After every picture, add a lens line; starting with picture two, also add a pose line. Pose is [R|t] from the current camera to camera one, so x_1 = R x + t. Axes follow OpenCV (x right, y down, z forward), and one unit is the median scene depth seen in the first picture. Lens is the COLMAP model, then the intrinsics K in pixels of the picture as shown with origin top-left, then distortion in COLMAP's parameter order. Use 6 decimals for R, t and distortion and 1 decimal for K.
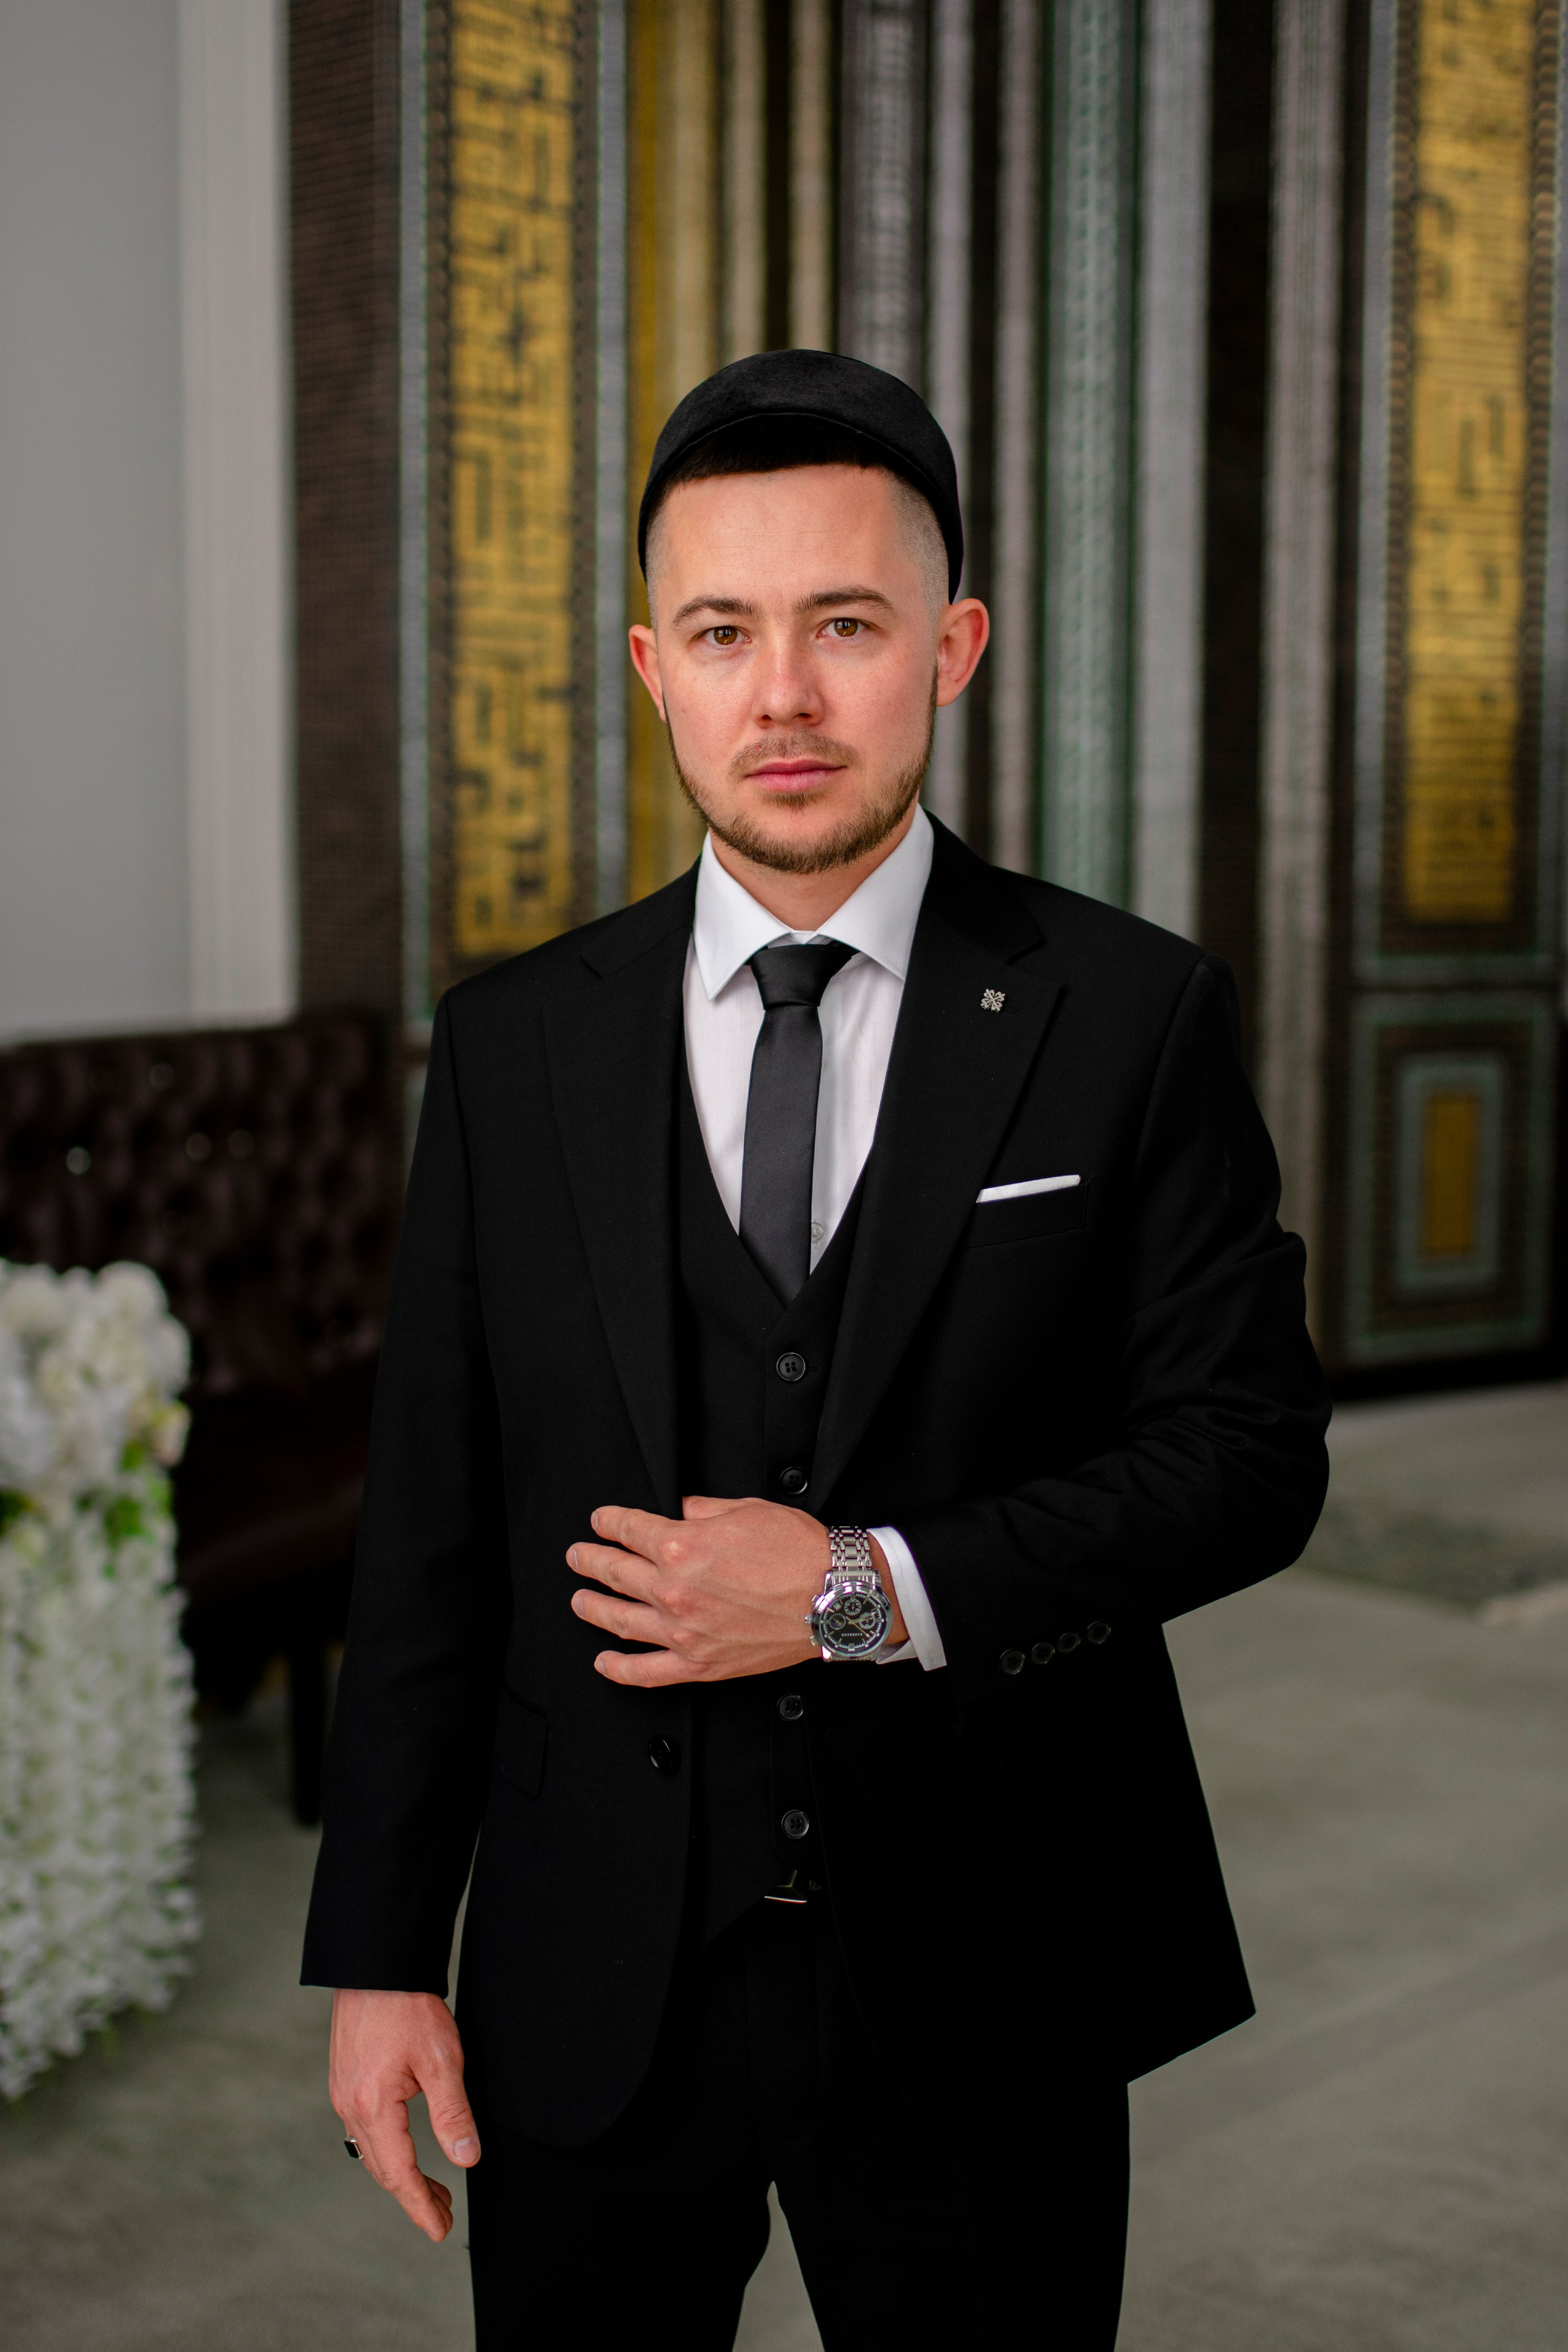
lens RADIAL K [[3471.1, 0, 772.7], [0, 3471.1, 1116.3], [0, 0, 1]] dist [-0.041145, 0.011796]
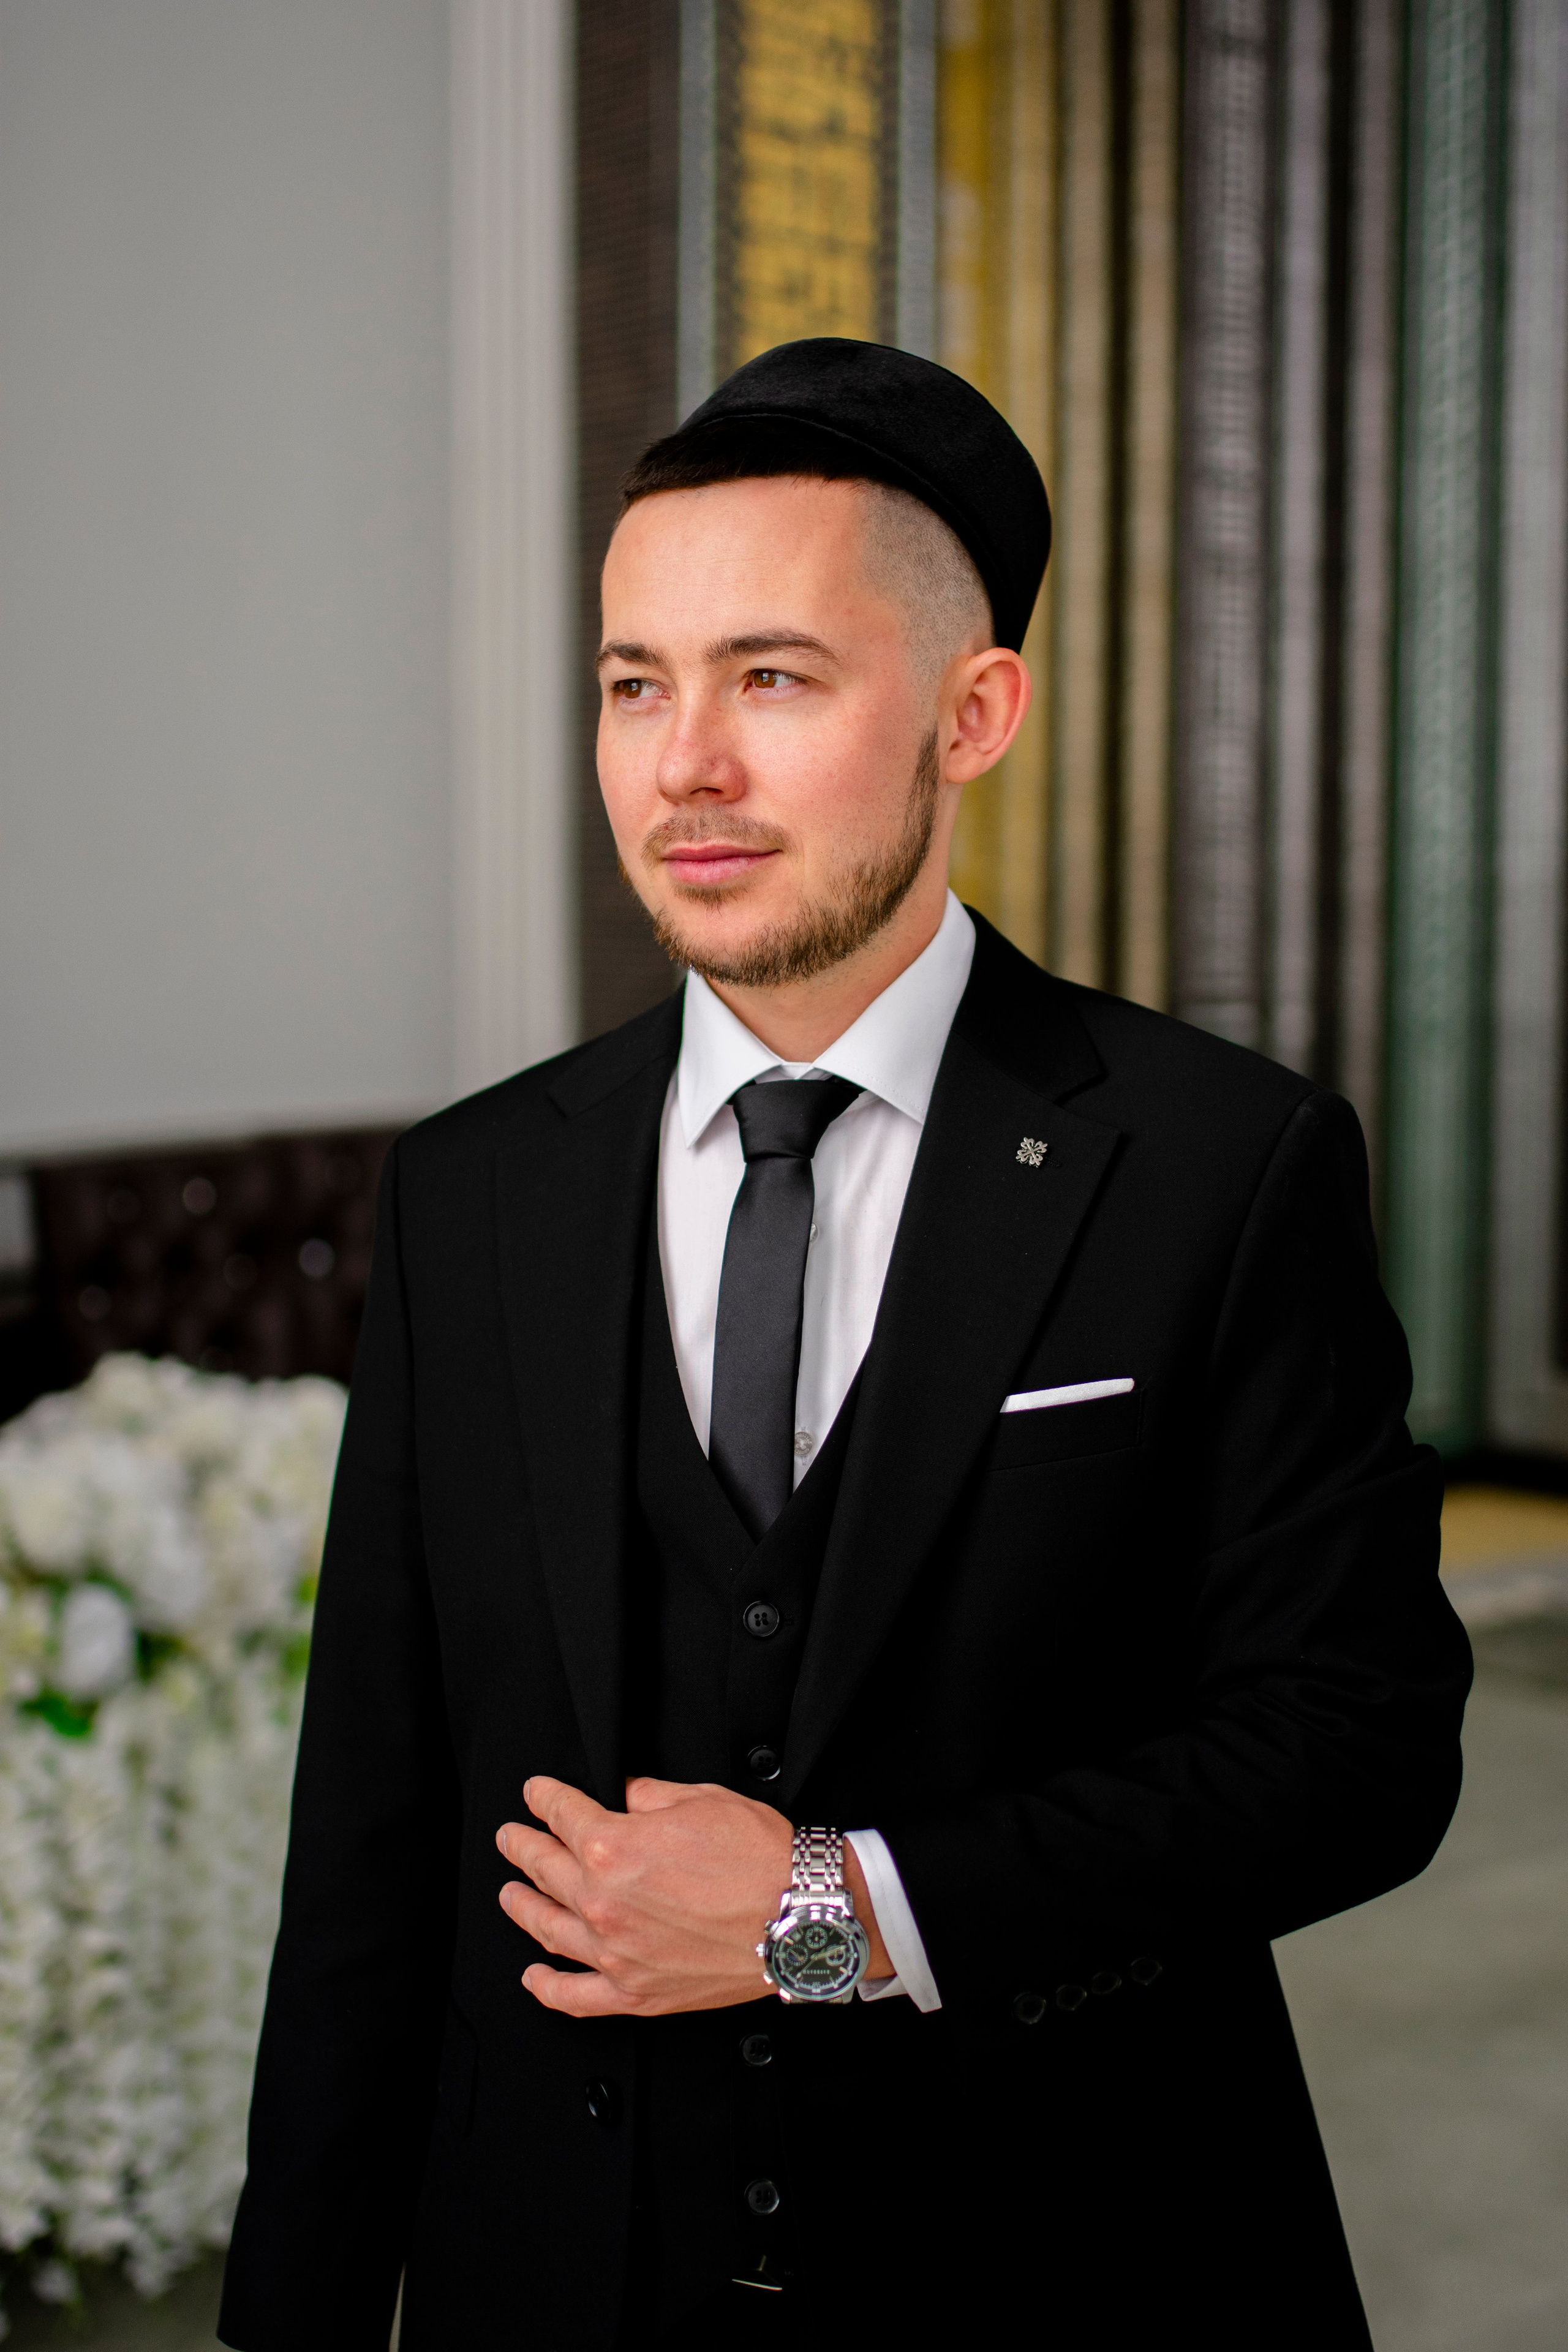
lens RADIAL K [[3437.6, 0, 784.0], [0, 3437.6, 1176.0], [0, 0, 1]] dist [-0.062422, 0.083221]
pose [[0.993138, 0.006747, -0.116754, 0.098681], [-0.006876, 0.999976, -0.000705, -0.027100], [0.116747, 0.001503, 0.993161, 0.221462]]
